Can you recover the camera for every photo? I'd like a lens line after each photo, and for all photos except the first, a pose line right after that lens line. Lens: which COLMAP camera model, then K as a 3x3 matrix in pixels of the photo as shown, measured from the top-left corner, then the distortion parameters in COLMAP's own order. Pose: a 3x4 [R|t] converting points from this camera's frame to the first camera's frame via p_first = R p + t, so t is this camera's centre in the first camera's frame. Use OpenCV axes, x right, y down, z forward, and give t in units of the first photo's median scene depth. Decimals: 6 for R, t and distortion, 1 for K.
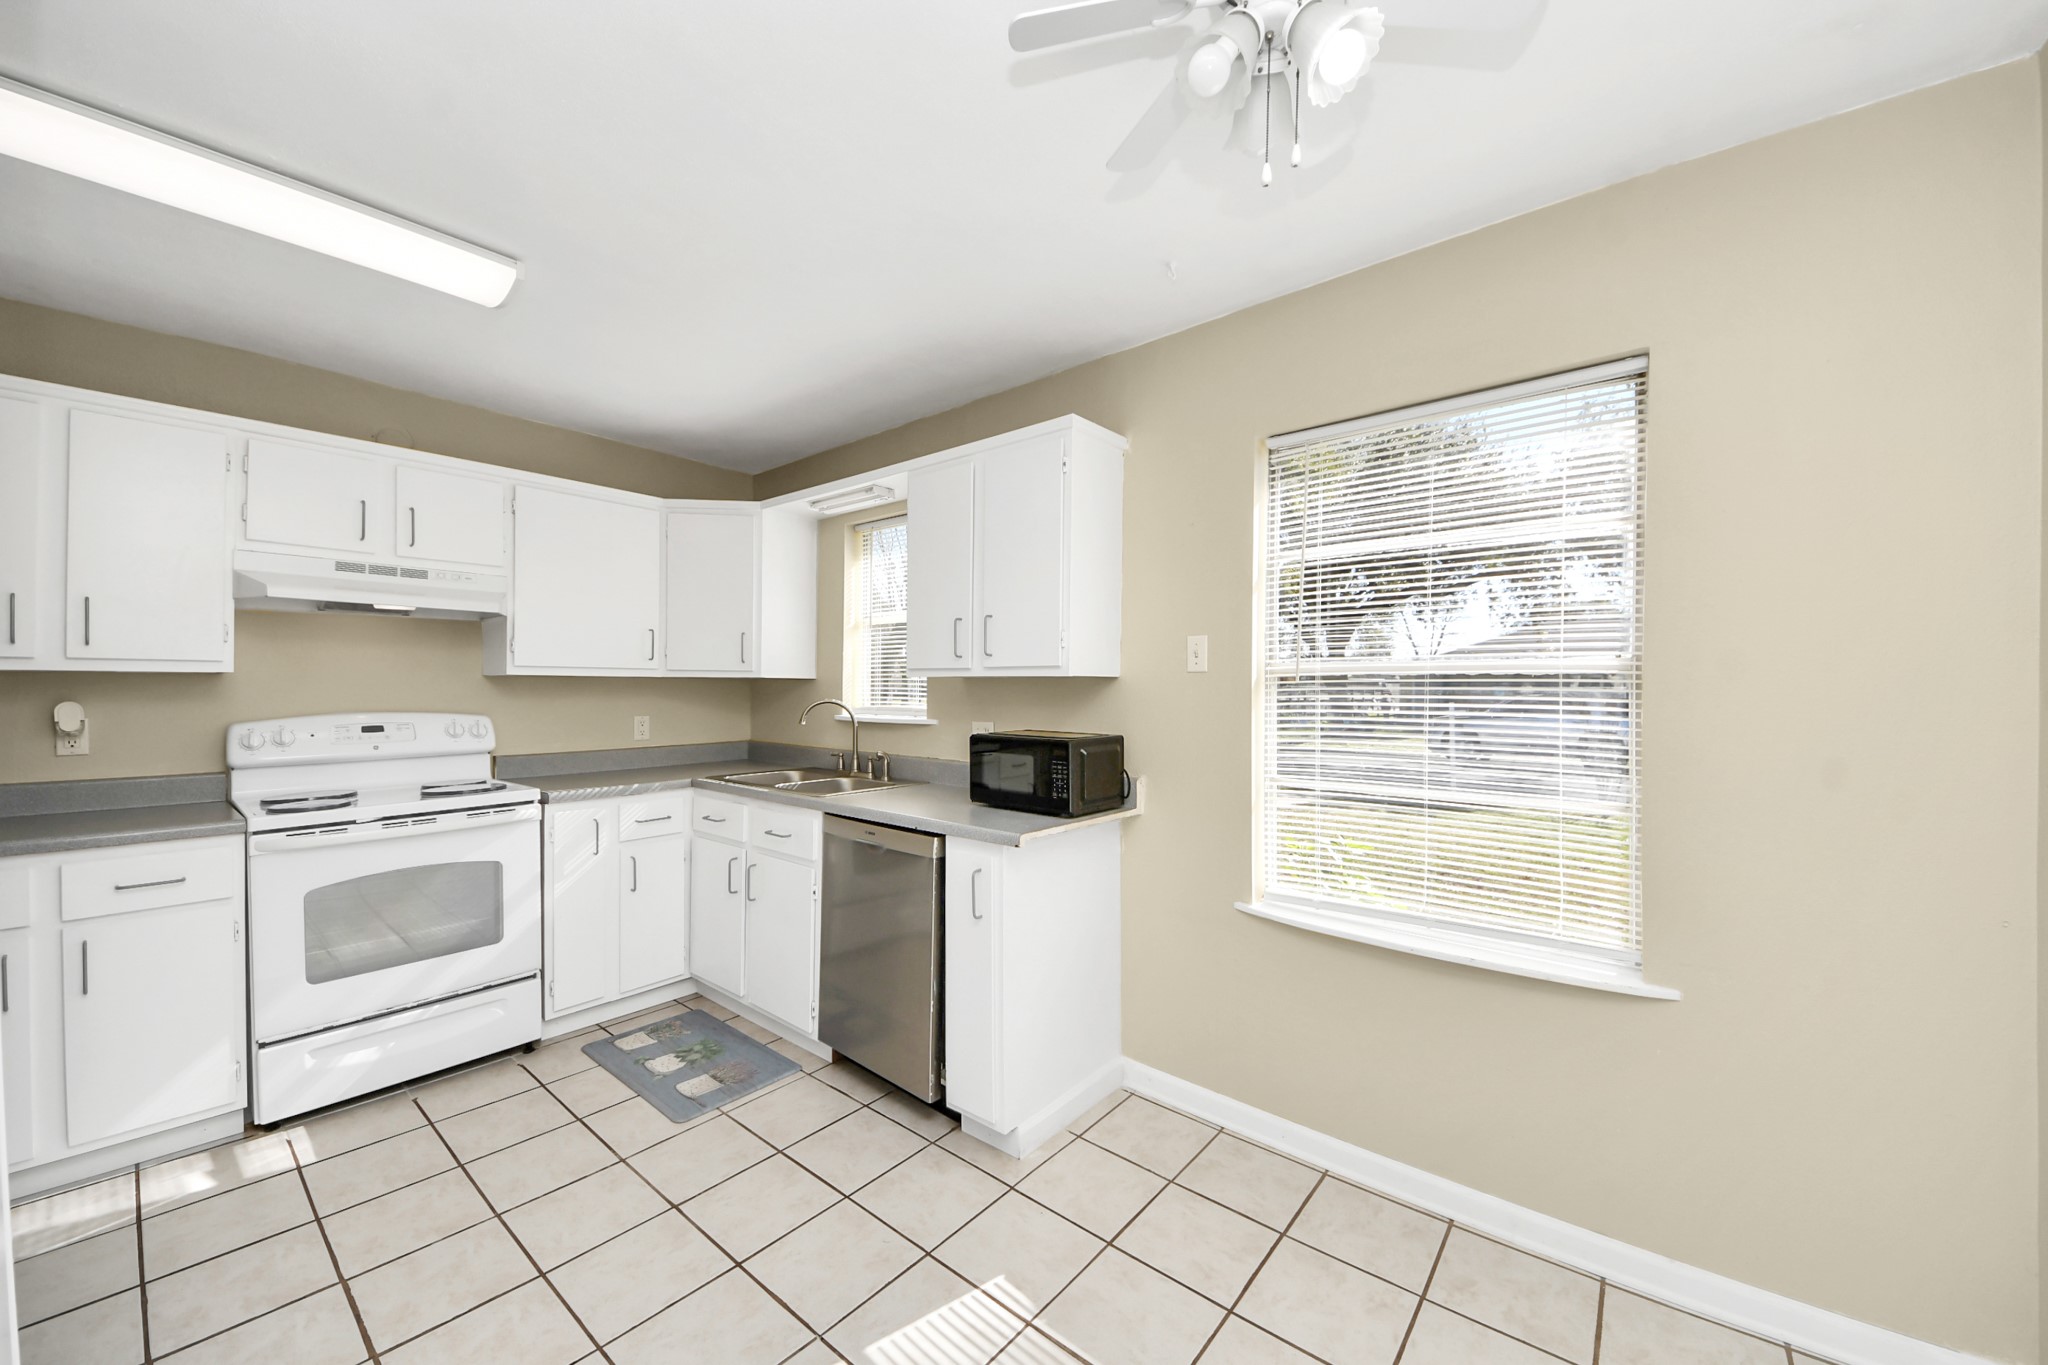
lens RADIAL K [[769.3, 0, 1061.8], [0, 769.3, 681.1], [0, 0, 1]] dist [0.000945, -0.008823]
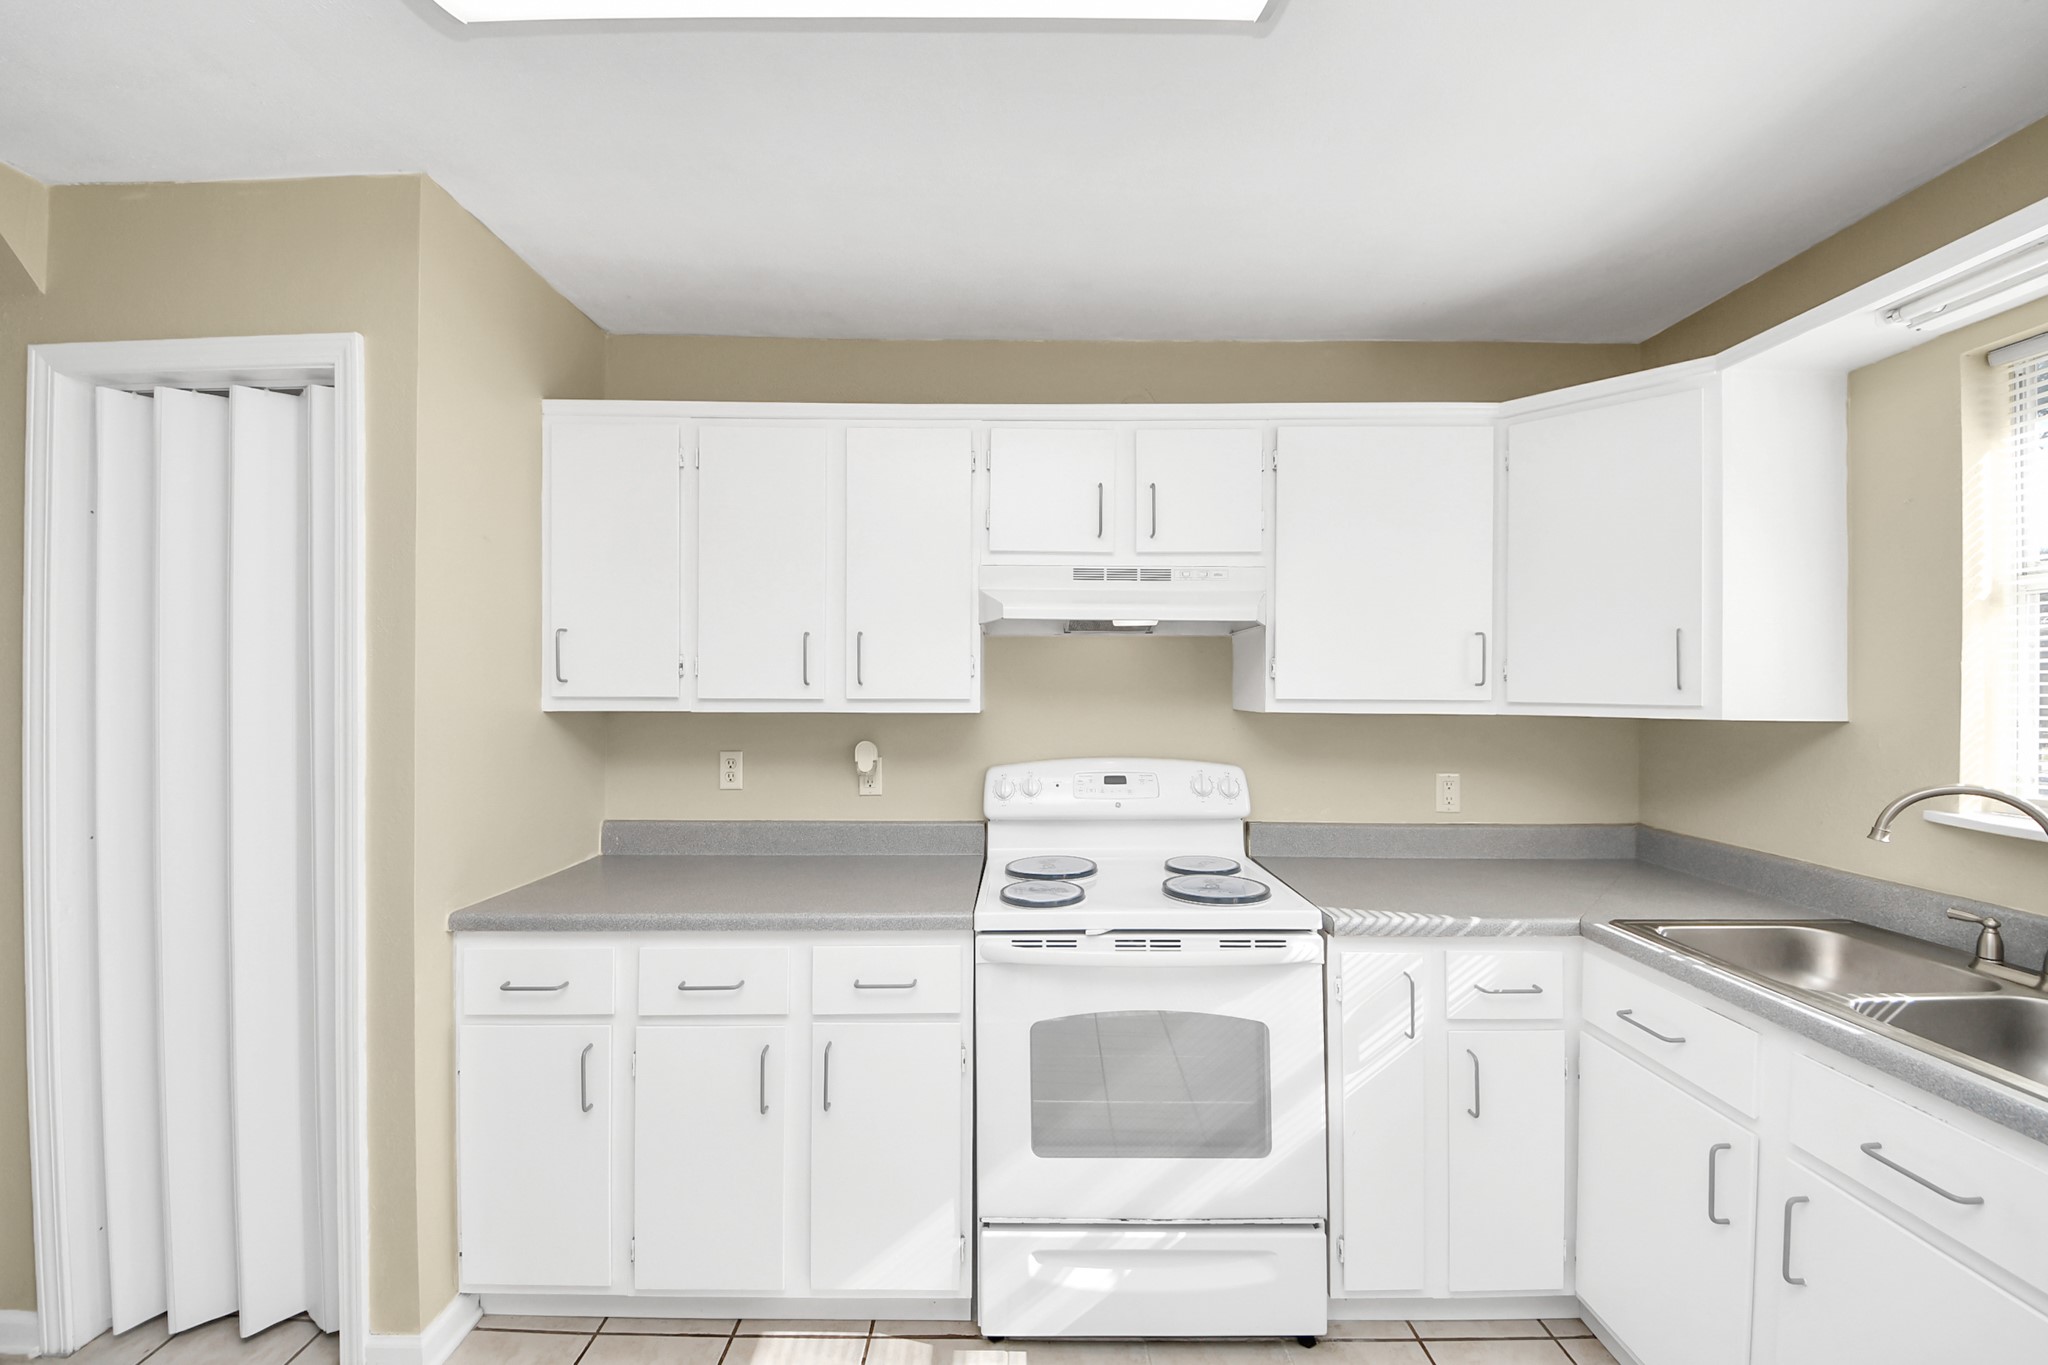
lens RADIAL K [[783.5, 0, 979.1], [0, 783.5, 681.1], [0, 0, 1]] dist [0.003385, -0.000001]
pose [[0.588891, -0.004818, -0.808198, -0.353538], [0.002206, 0.999988, -0.004354, -0.037598], [0.808210, 0.000781, 0.588894, 0.438965]]
